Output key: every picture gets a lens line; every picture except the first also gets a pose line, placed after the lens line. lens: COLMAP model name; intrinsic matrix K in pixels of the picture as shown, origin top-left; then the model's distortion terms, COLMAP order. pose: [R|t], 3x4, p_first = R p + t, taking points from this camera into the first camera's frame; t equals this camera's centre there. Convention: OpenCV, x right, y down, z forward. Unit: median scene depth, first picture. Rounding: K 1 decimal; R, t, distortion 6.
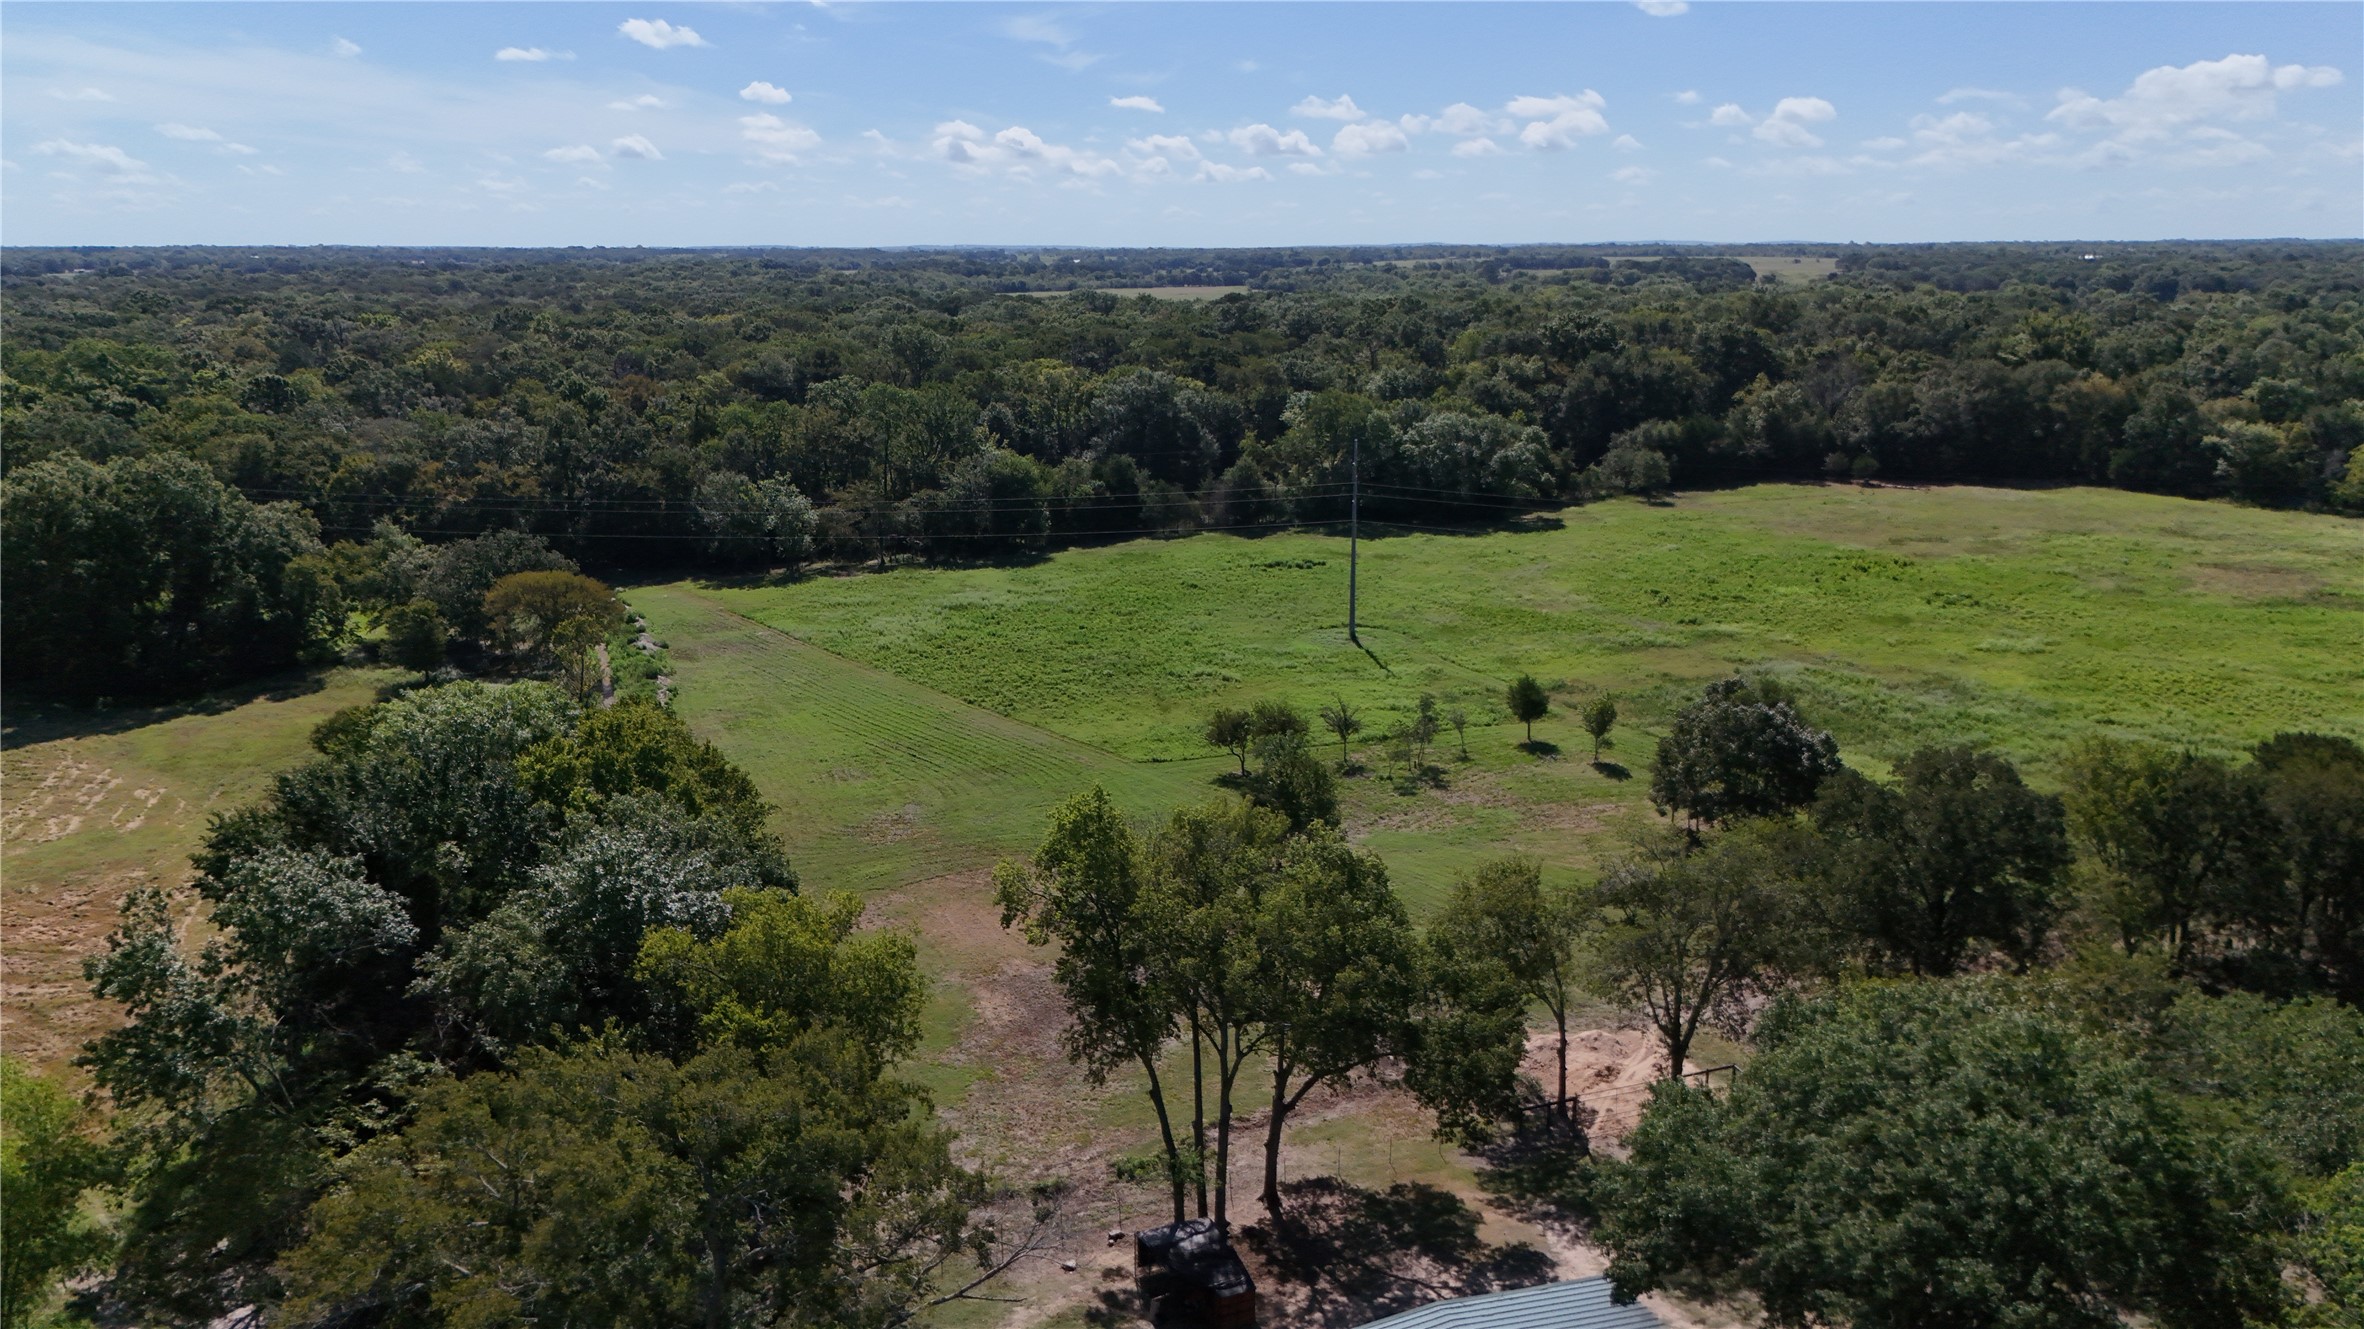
lens RADIAL K [[1774.2, 0, 1187.8], [0, 1774.2, 658.0], [0, 0, 1]] dist [0.117680, -0.129699]
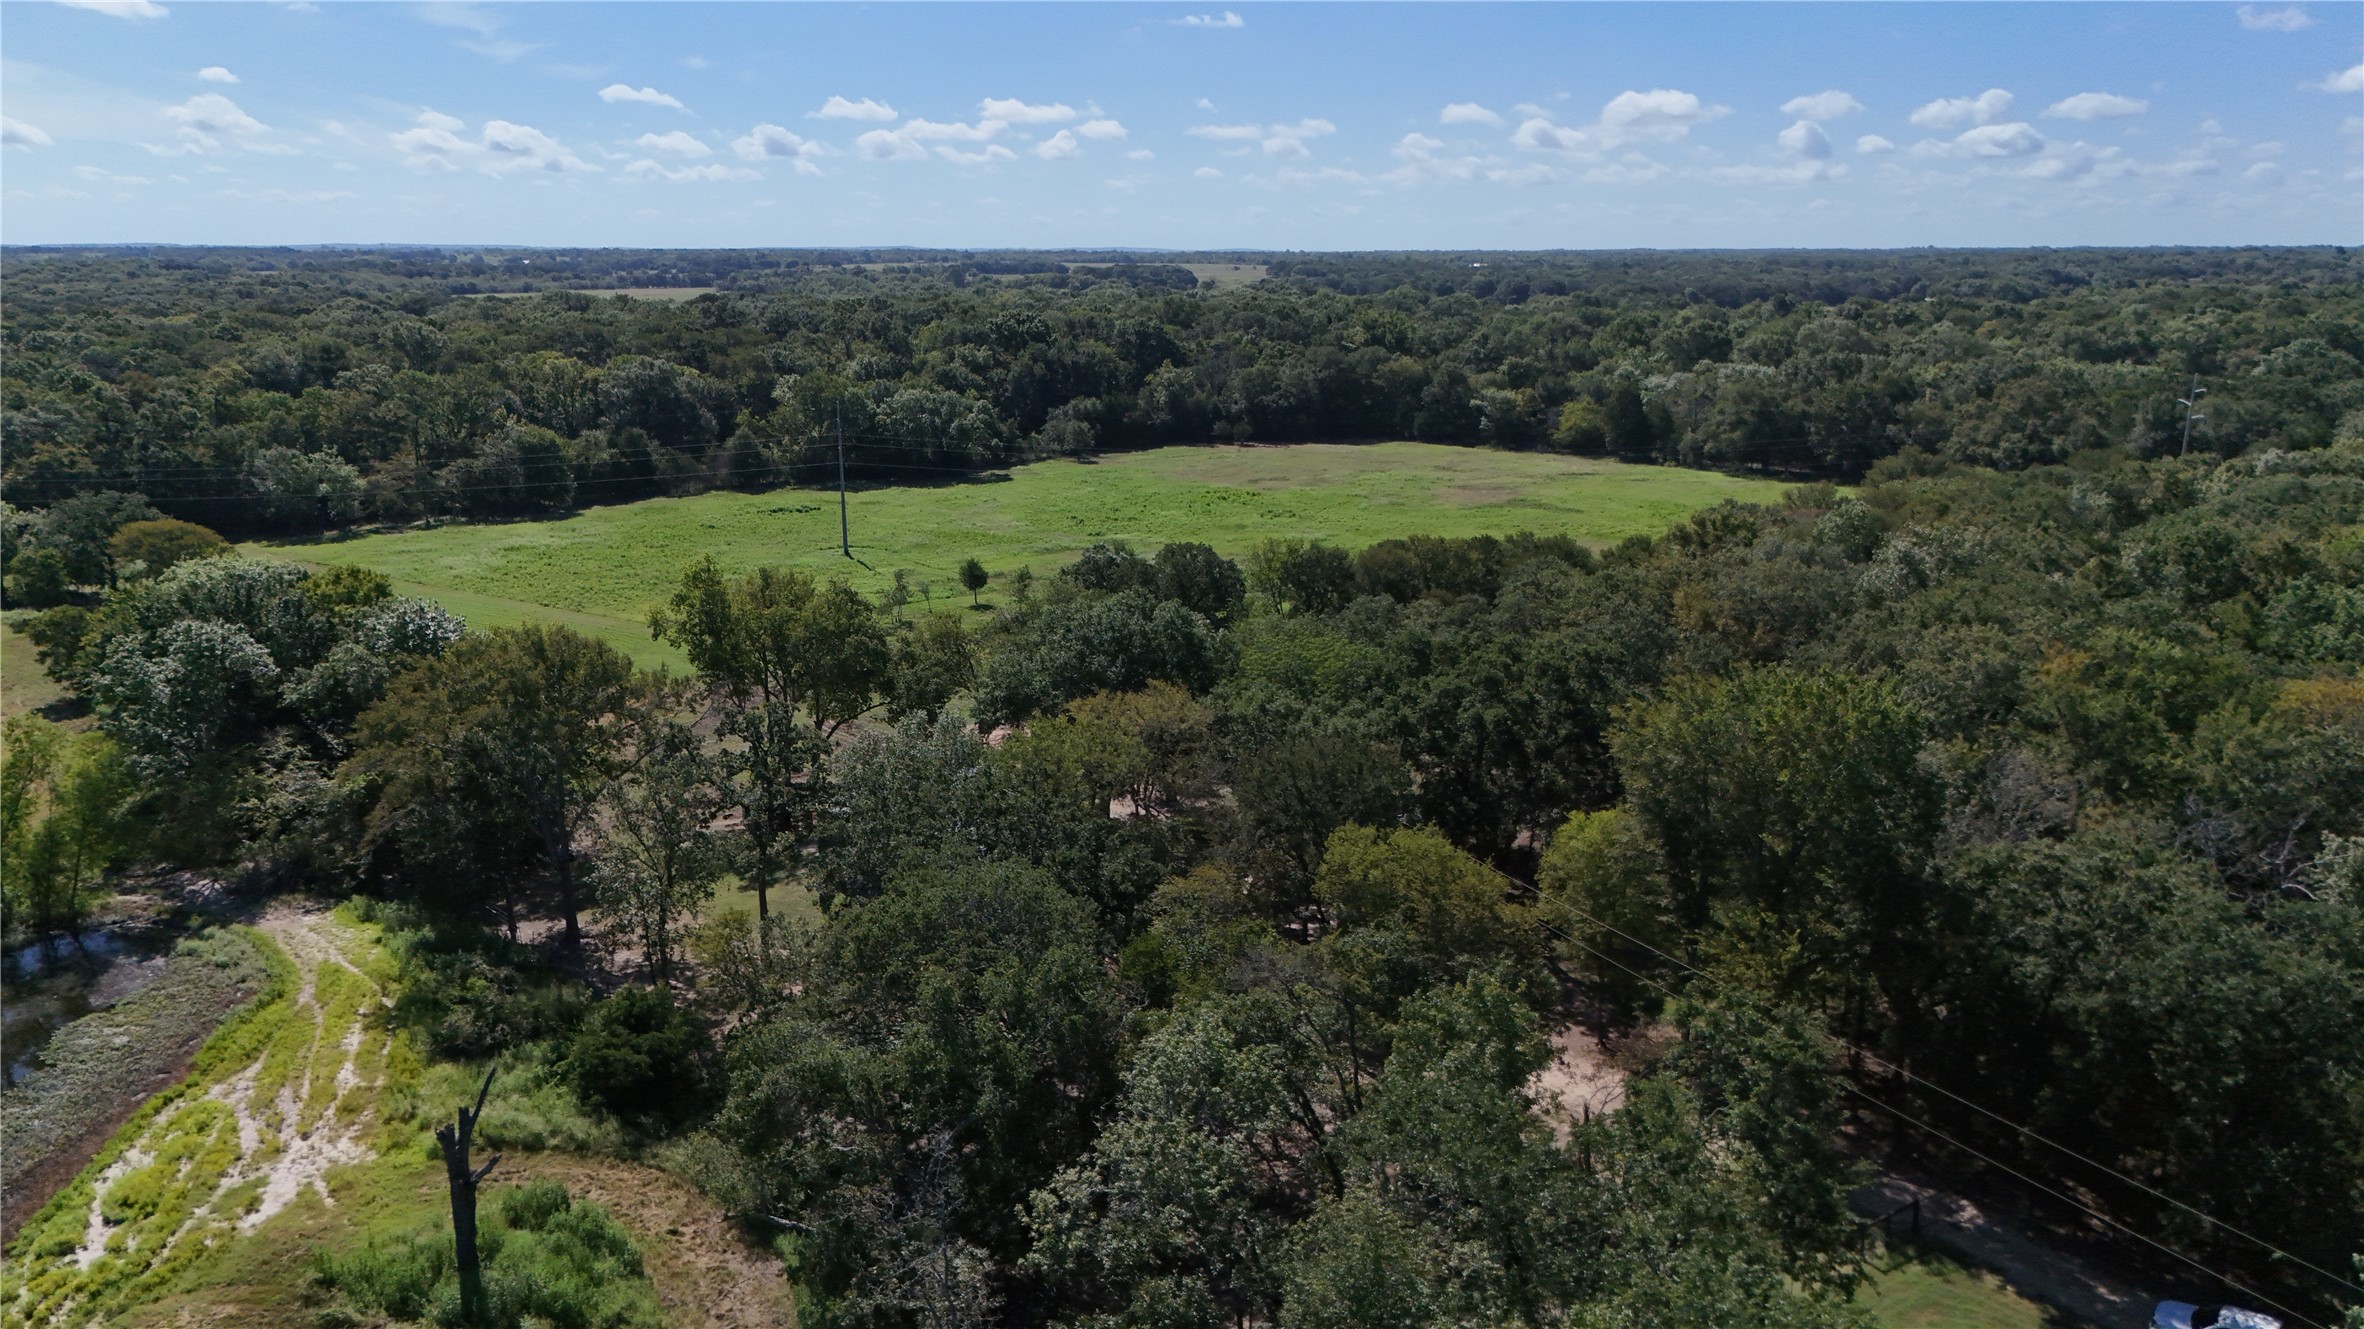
lens RADIAL K [[1774.2, 0, 1187.8], [0, 1774.2, 658.0], [0, 0, 1]] dist [0.117680, -0.129699]
pose [[0.959055, -0.062792, 0.276171, -0.020455], [0.063366, 0.997967, 0.006857, 0.044720], [-0.276040, 0.010924, 0.961084, -0.205452]]
